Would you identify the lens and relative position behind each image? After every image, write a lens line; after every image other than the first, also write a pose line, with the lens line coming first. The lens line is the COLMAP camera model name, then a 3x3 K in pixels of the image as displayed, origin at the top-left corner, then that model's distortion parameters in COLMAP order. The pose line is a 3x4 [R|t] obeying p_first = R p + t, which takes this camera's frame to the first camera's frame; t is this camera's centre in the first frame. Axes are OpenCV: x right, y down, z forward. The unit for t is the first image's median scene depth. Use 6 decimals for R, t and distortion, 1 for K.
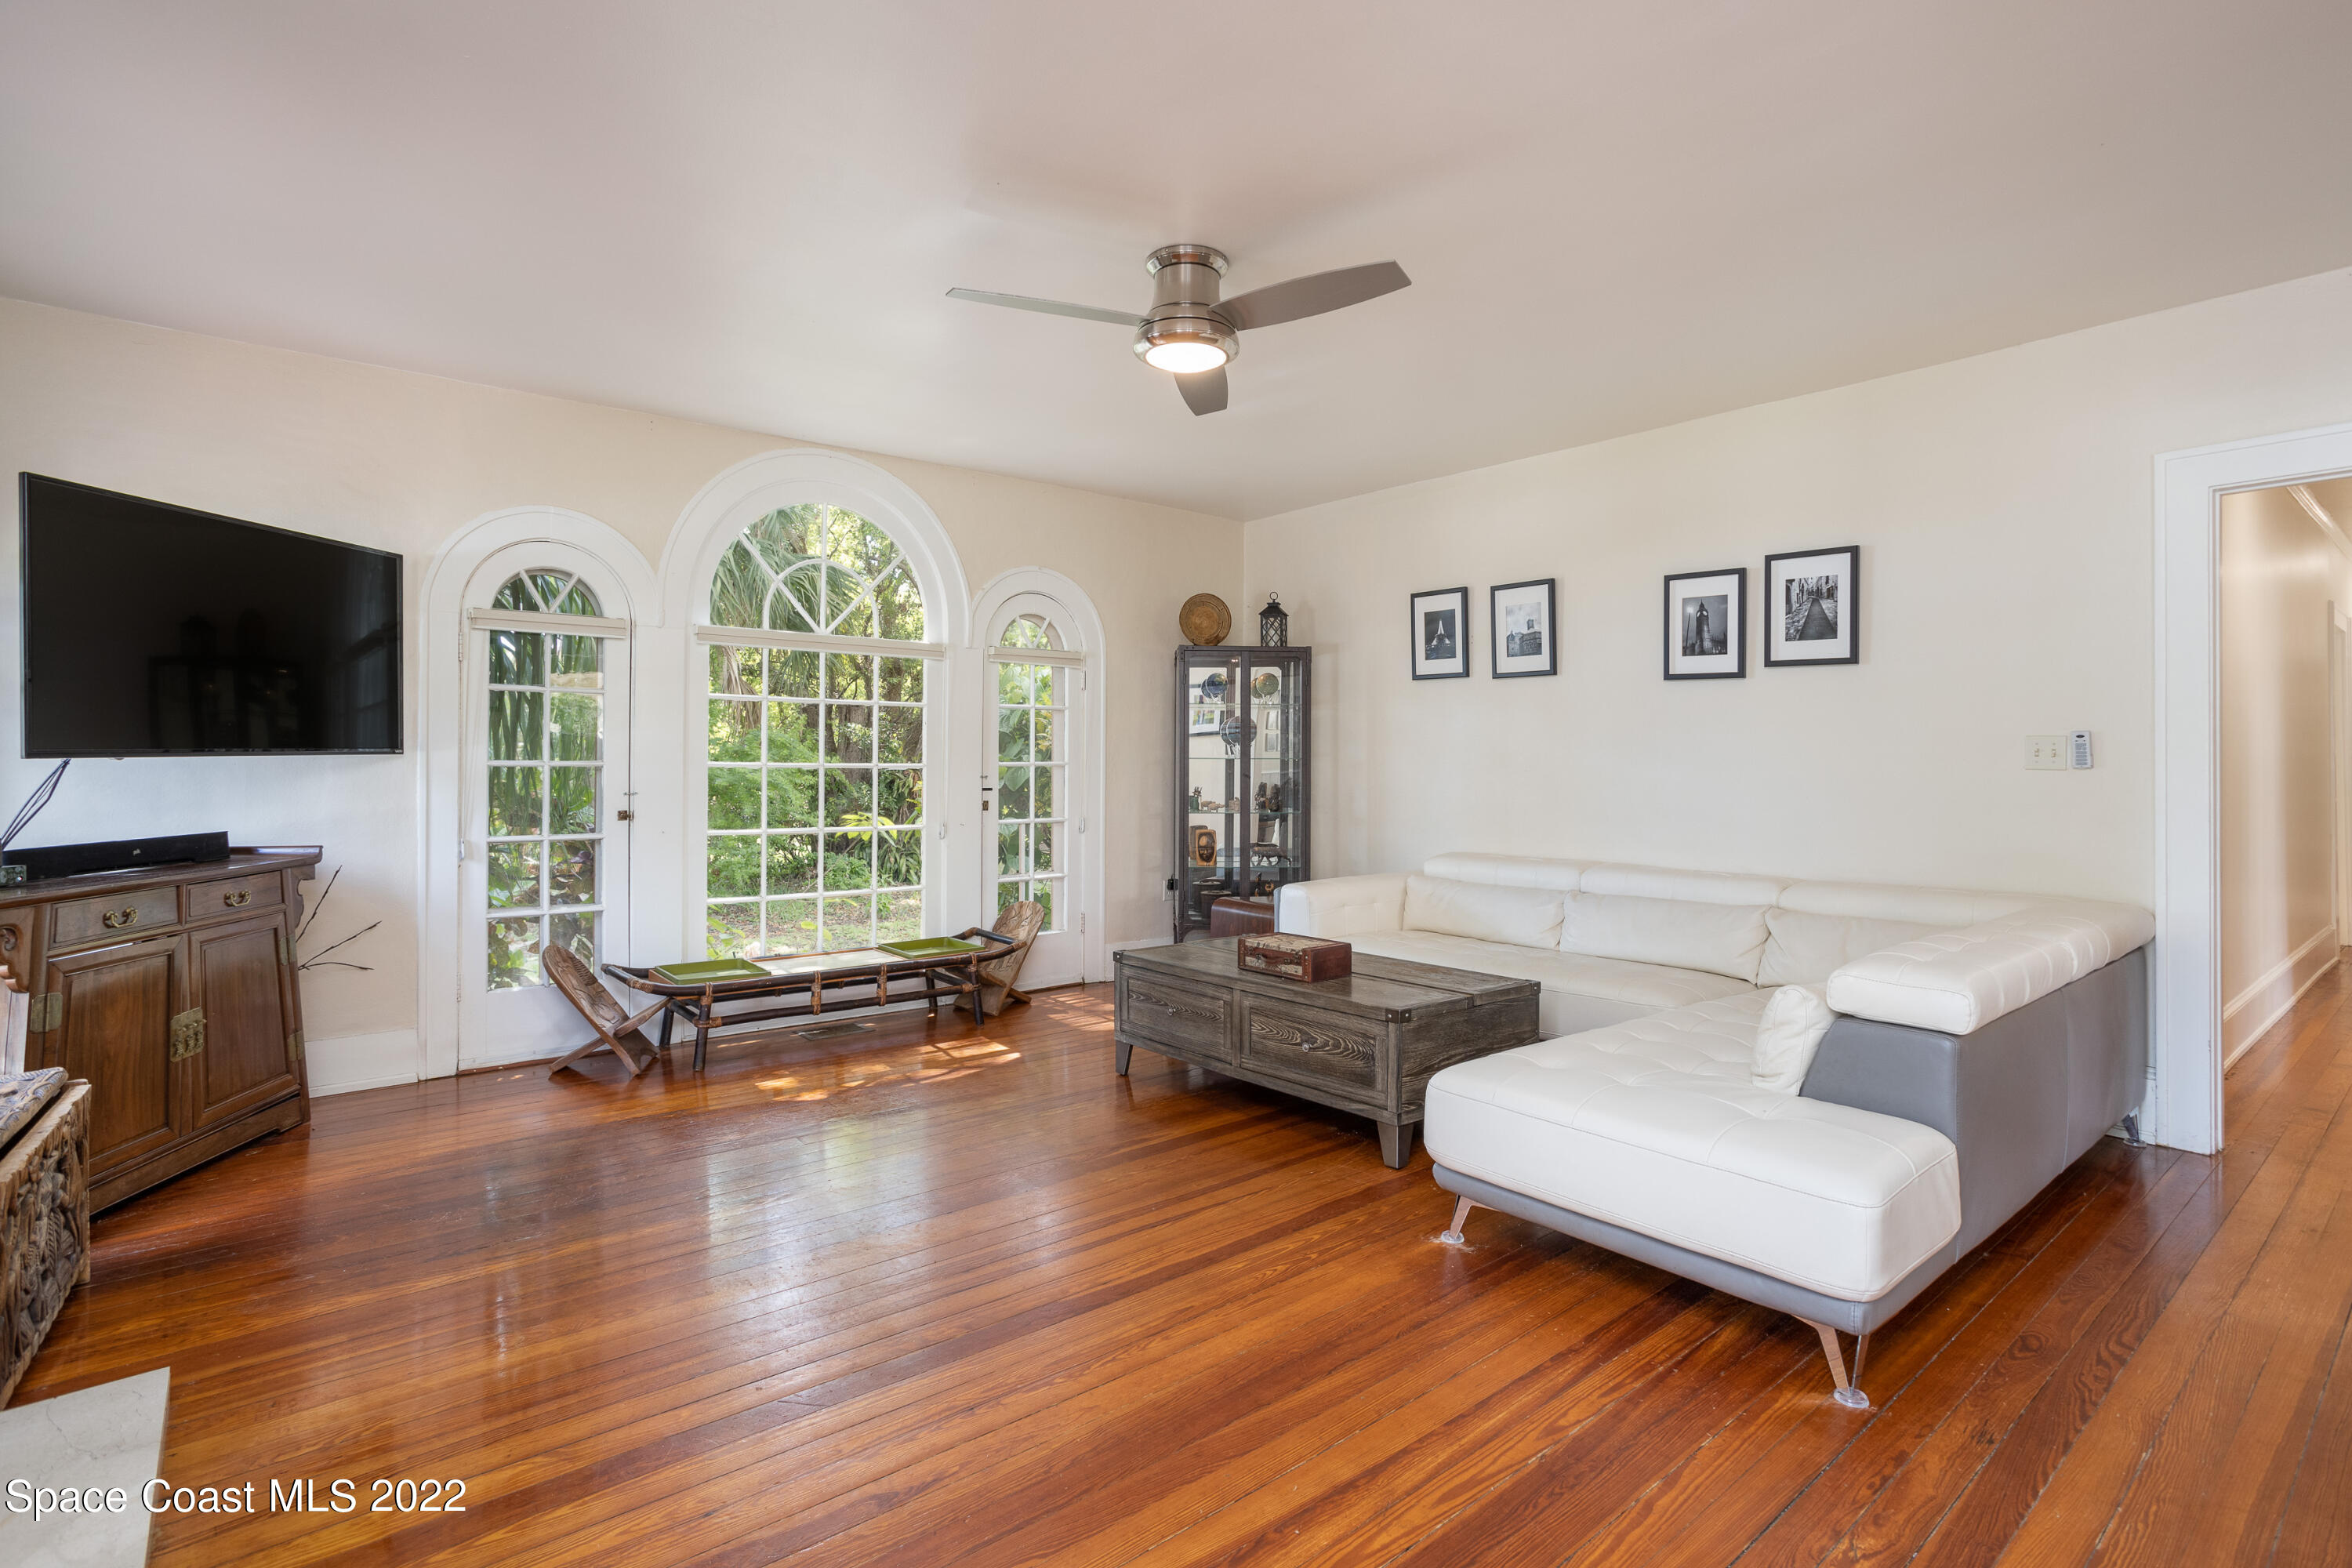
lens RADIAL K [[1117.1, 0, 1176.0], [0, 1117.1, 784.0], [0, 0, 1]] dist [0.000685, 0.000477]
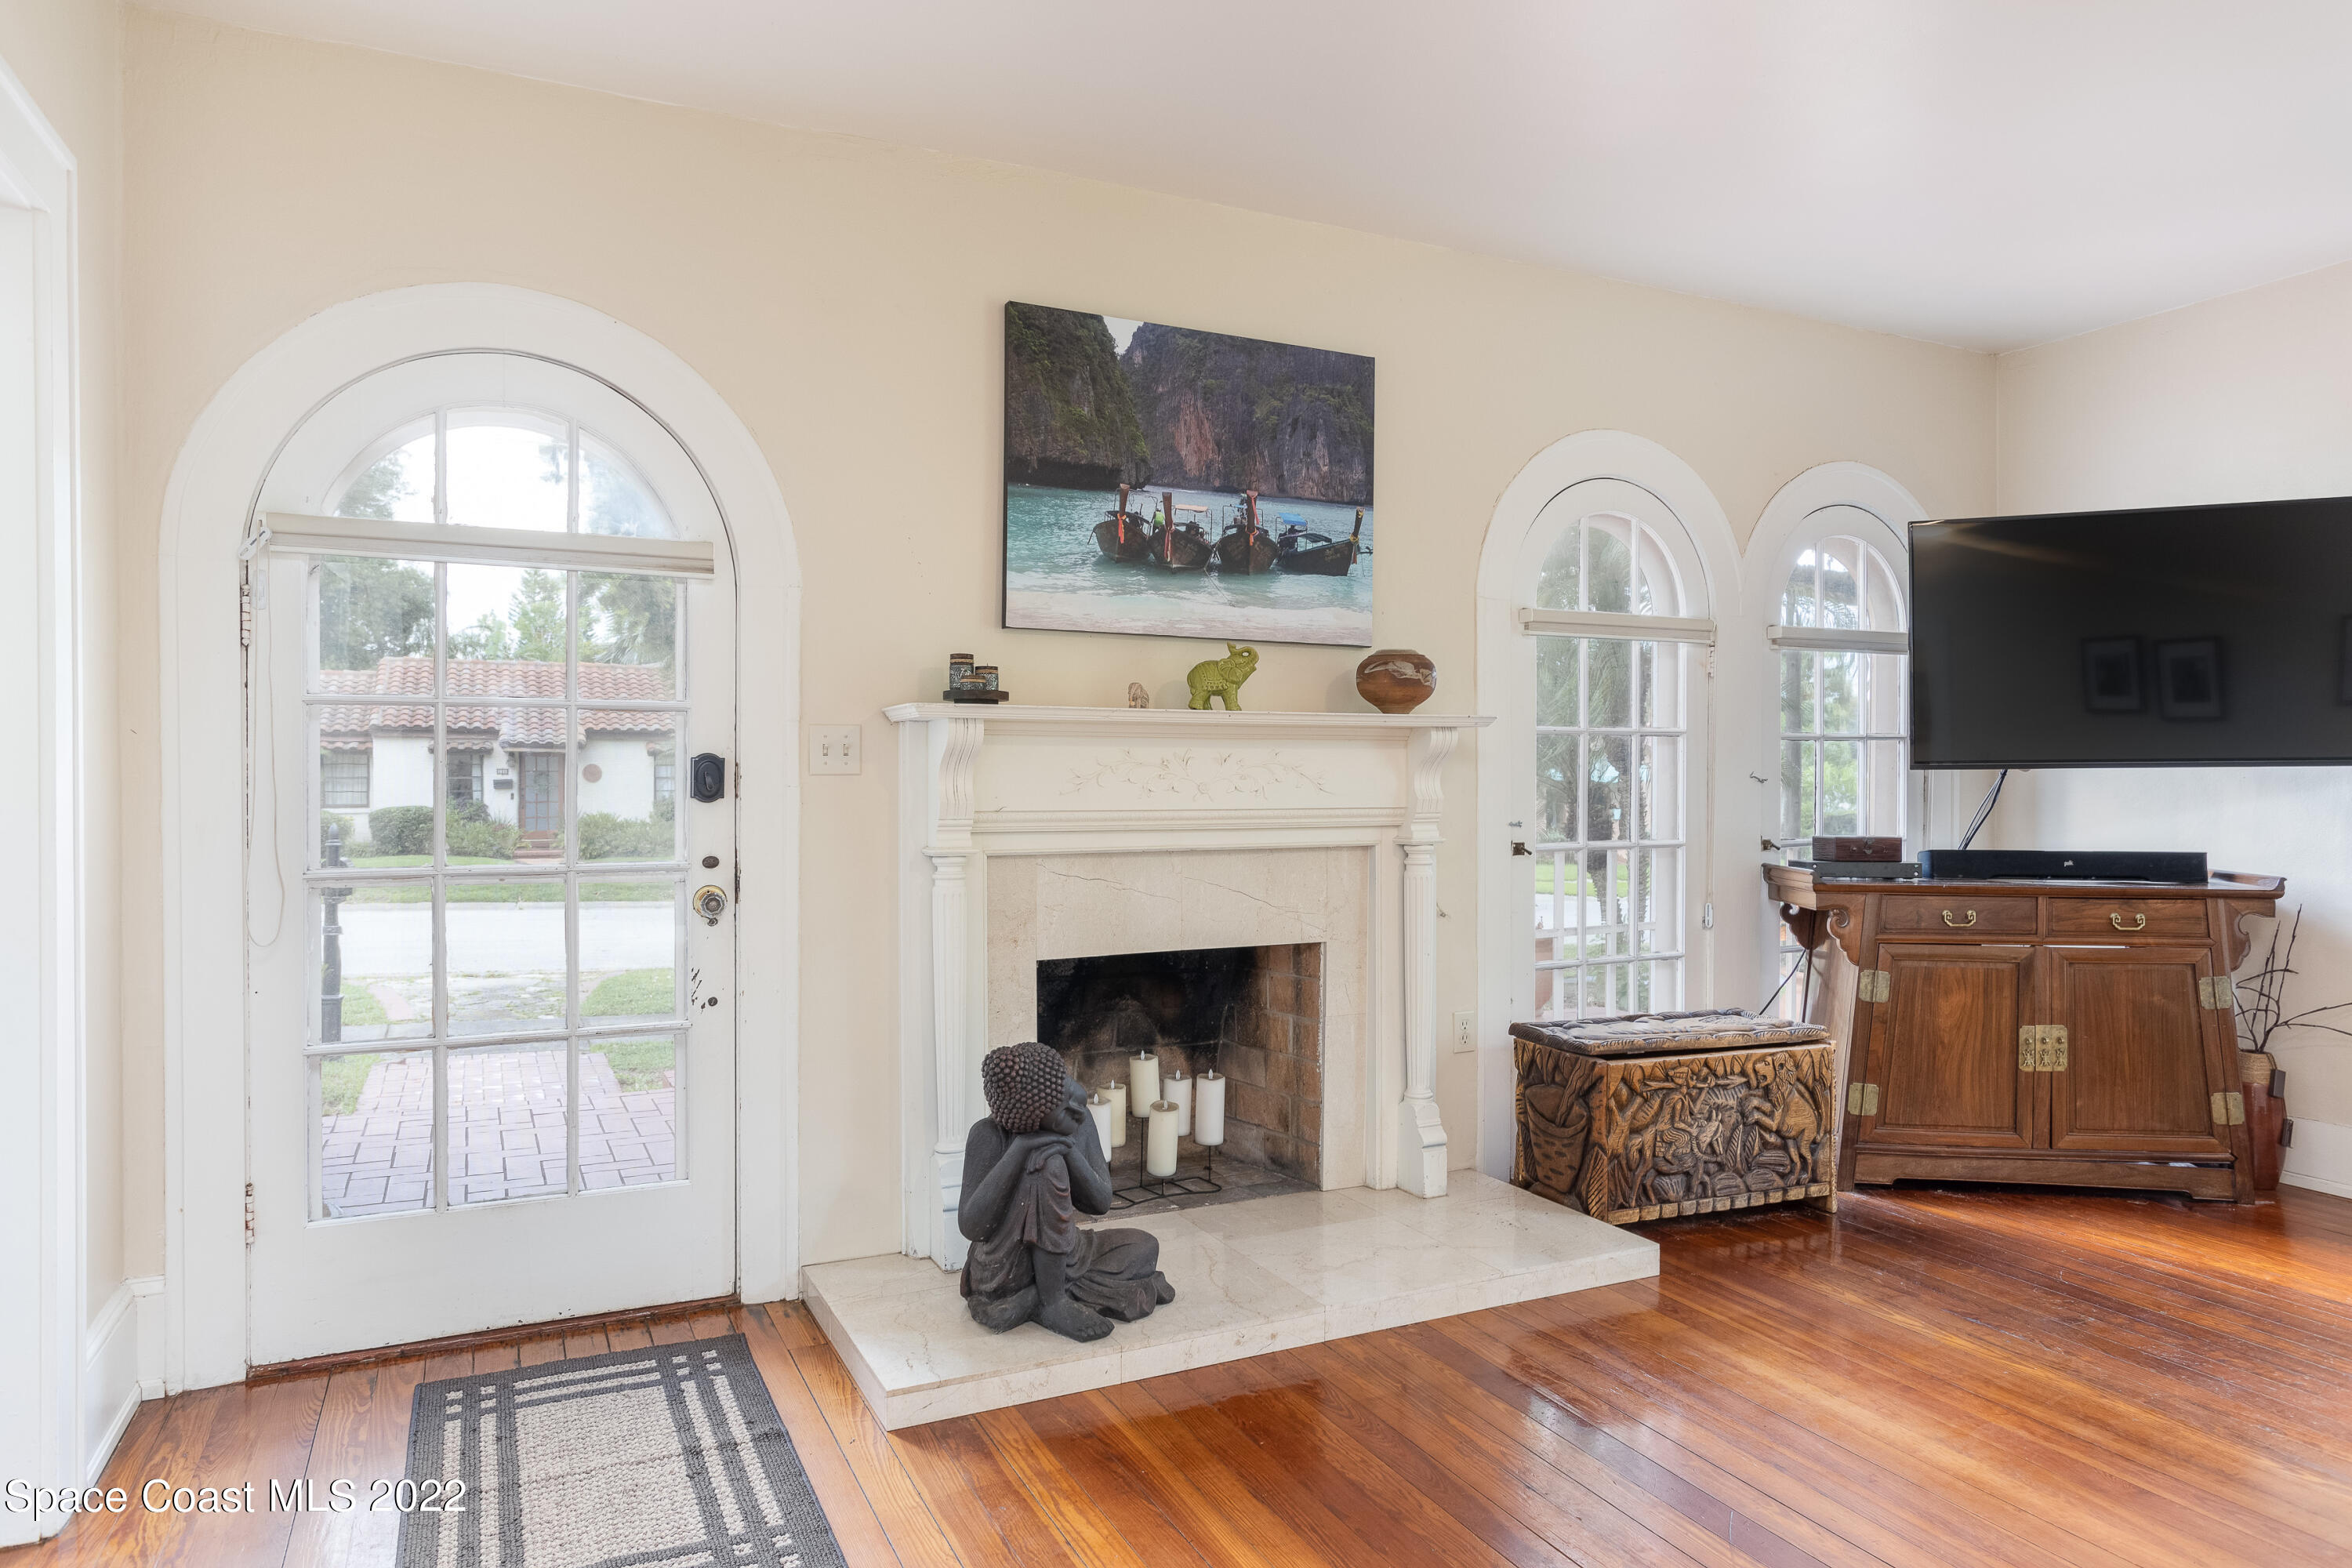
lens RADIAL K [[1468.4, 0, 1176.0], [0, 1468.4, 784.0], [0, 0, 1]] dist [-0.017657, 0.000775]
pose [[-0.248577, 0.010518, -0.968555, 0.615056], [-0.027544, 0.999460, 0.017922, -0.013578], [0.968221, 0.031133, -0.248153, 0.625186]]
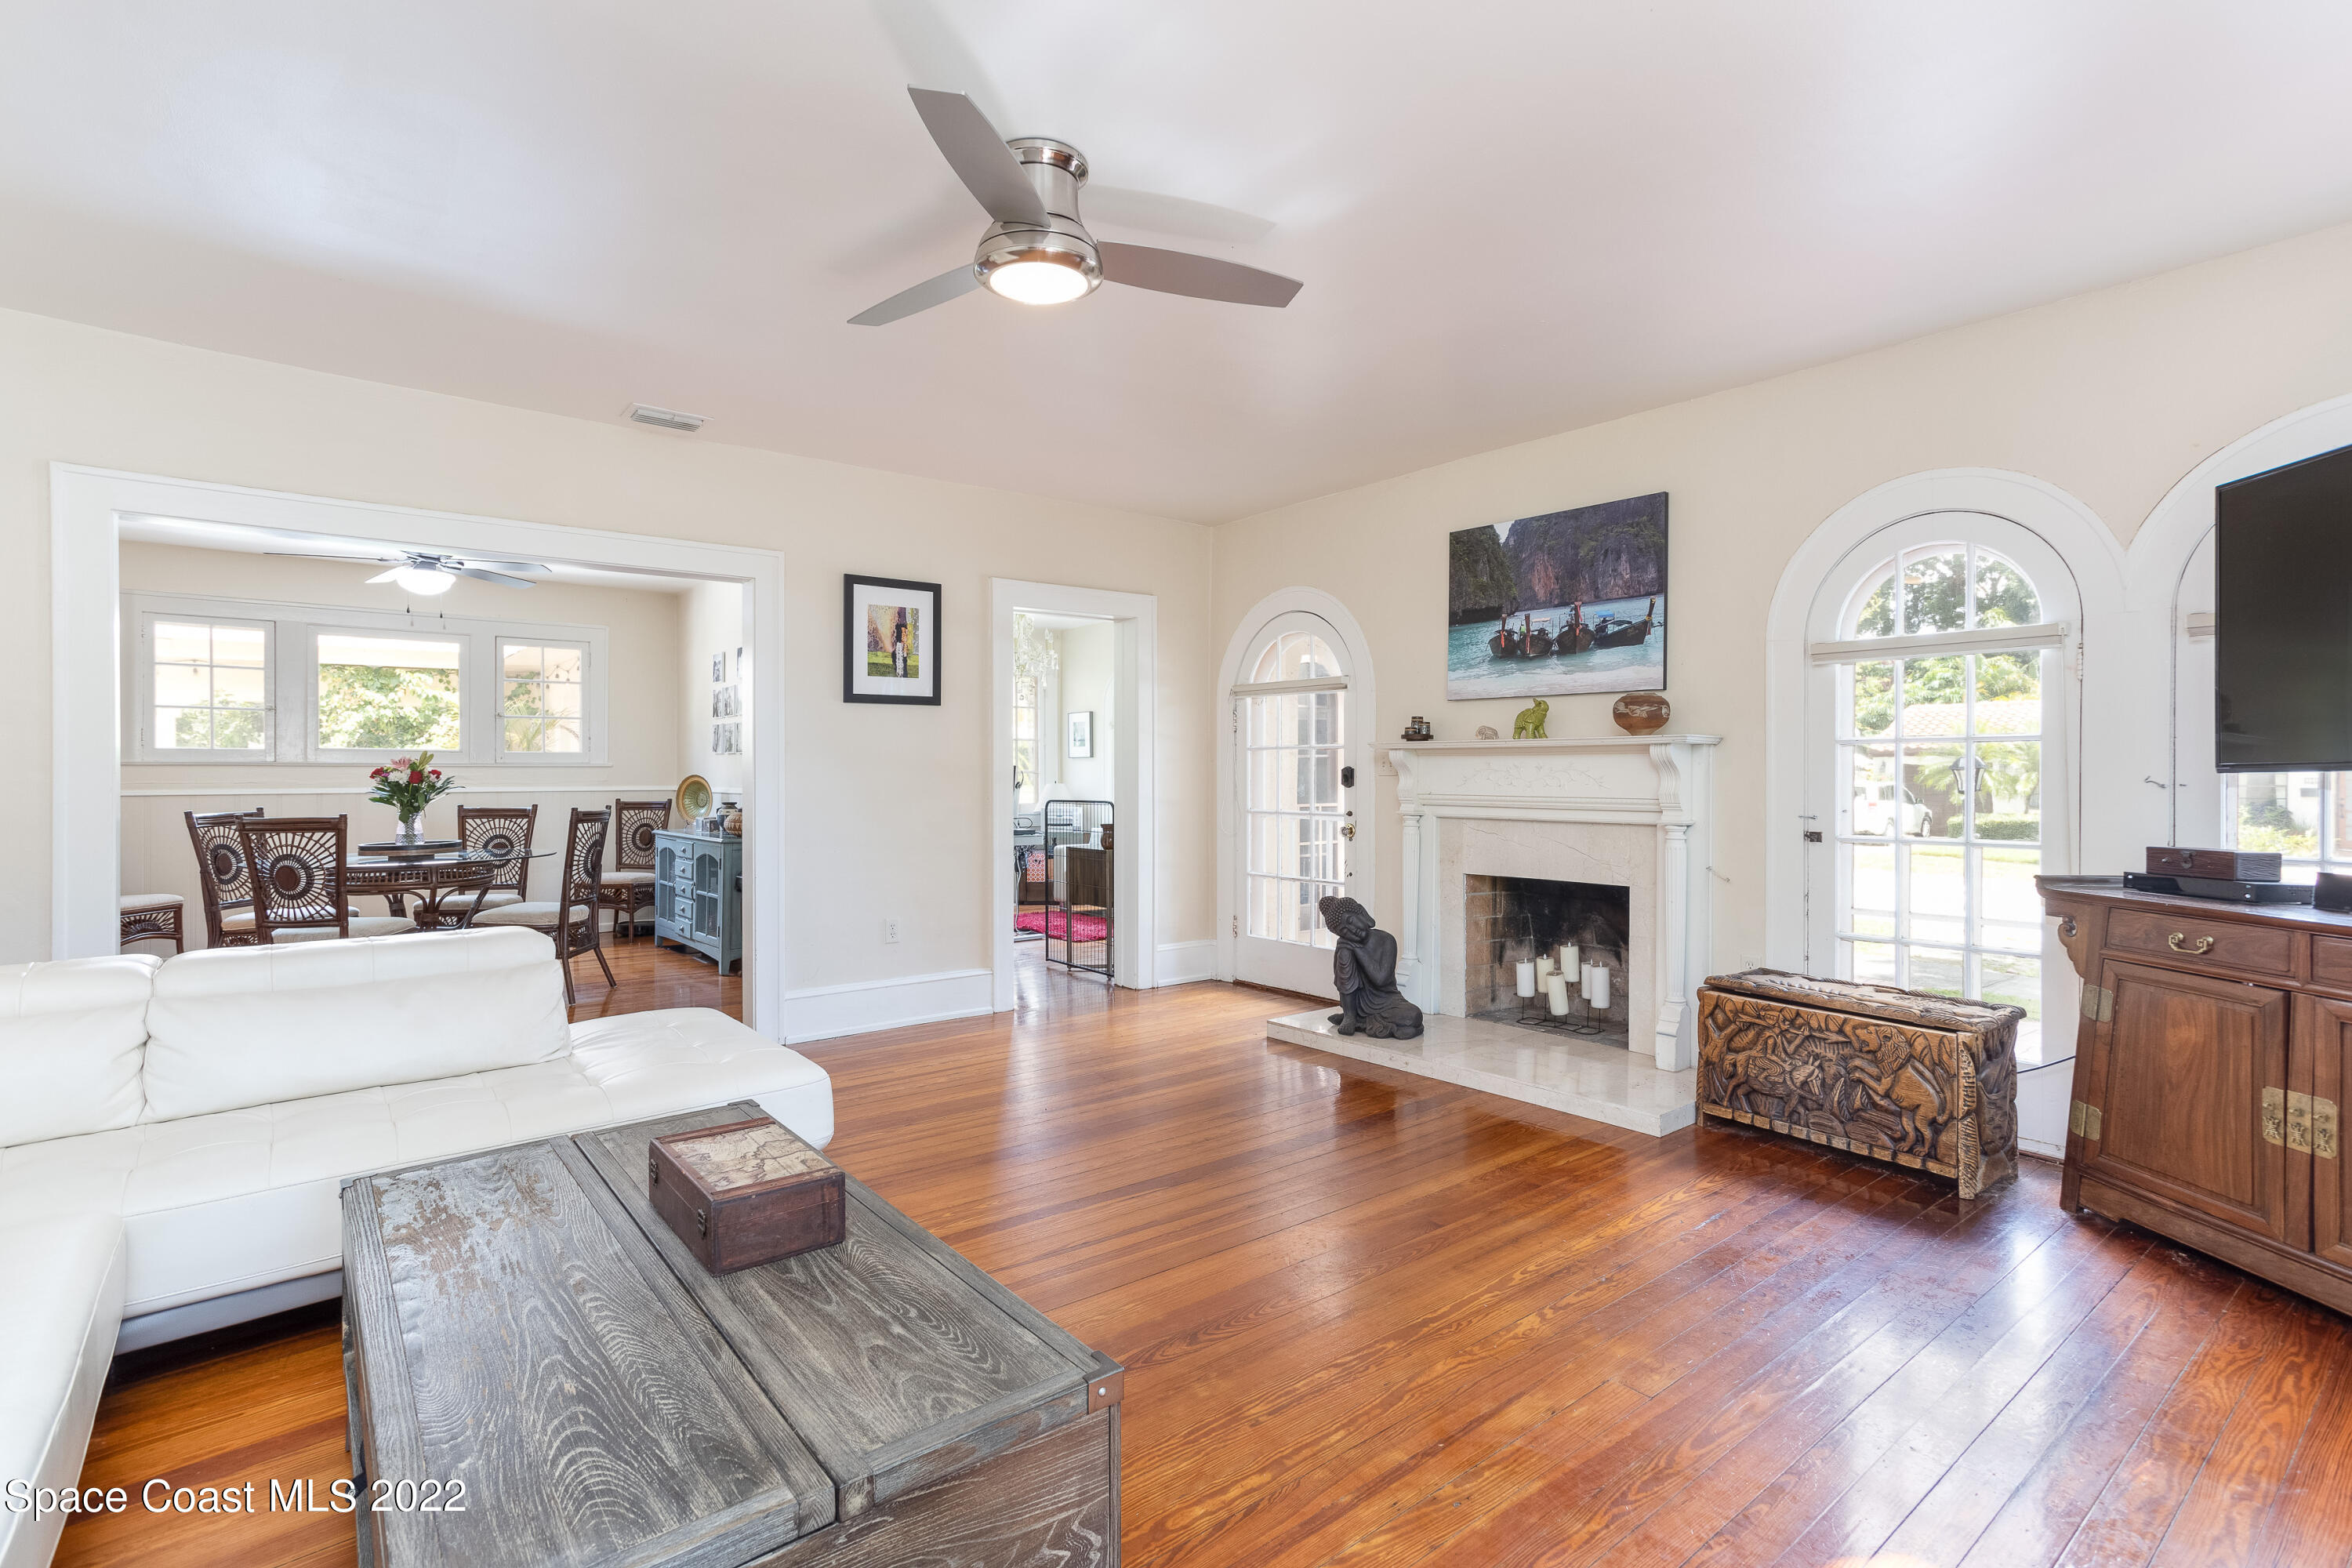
lens RADIAL K [[1117.1, 0, 1176.0], [0, 1117.1, 784.0], [0, 0, 1]] dist [0.000685, 0.000477]
pose [[-0.999782, -0.003043, 0.020676, -0.122651], [-0.002281, 0.999321, 0.036763, -0.047167], [-0.020774, 0.036708, -0.999110, 2.000050]]
